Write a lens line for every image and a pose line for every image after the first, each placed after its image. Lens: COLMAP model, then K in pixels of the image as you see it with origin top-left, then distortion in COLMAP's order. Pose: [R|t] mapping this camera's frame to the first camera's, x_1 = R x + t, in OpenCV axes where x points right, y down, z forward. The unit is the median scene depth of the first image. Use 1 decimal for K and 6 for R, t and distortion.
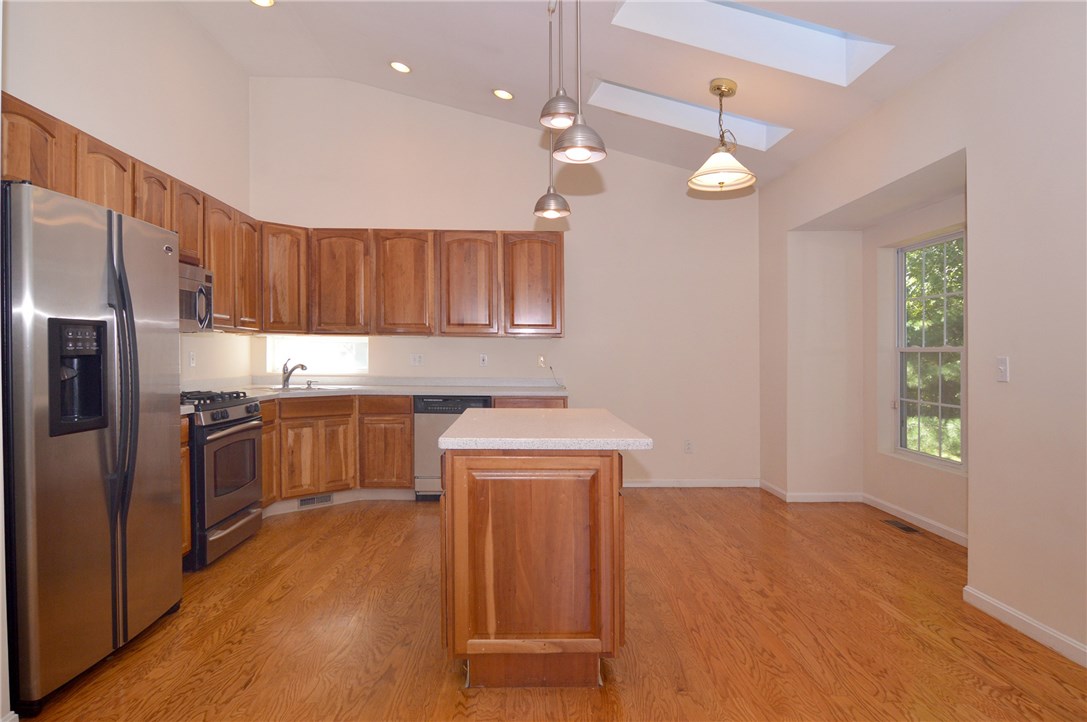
lens RADIAL K [[560.7, 0, 542.7], [0, 560.7, 342.0], [0, 0, 1]] dist [-0.004642, -0.001706]
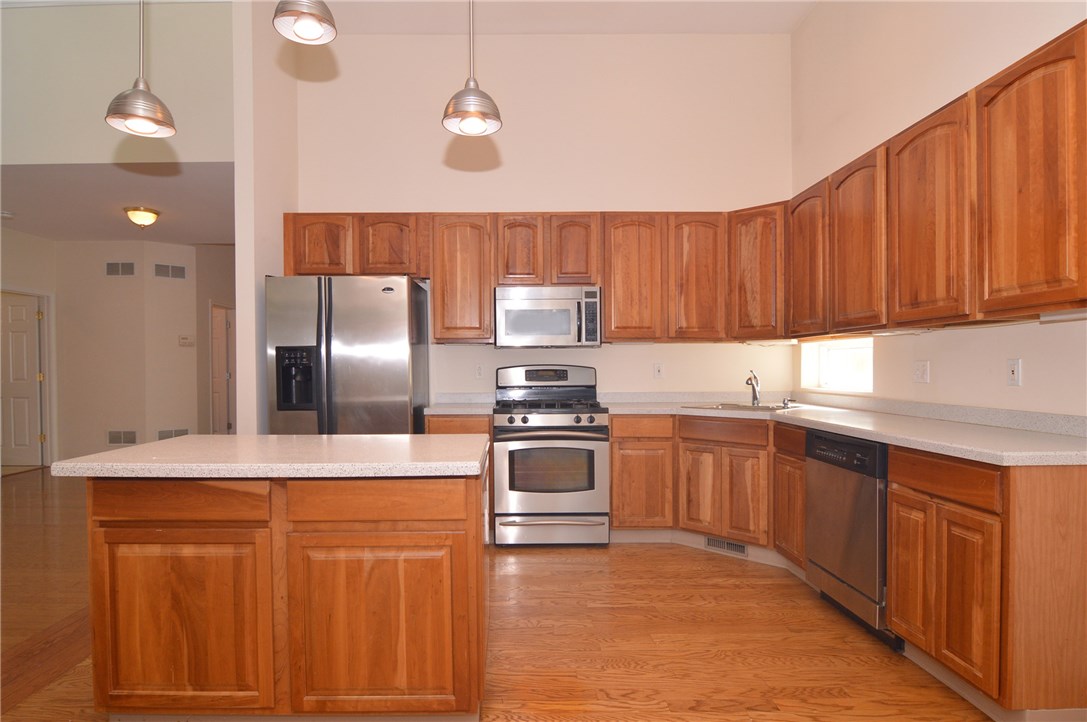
lens RADIAL K [[618.8, 0, 546.1], [0, 618.8, 379.0], [0, 0, 1]] dist [0.000448, 0.000139]
pose [[0.036087, 0.012196, -0.999274, 0.504715], [0.026717, 0.999556, 0.013165, 0.025959], [0.998991, -0.027173, 0.035745, 0.763523]]
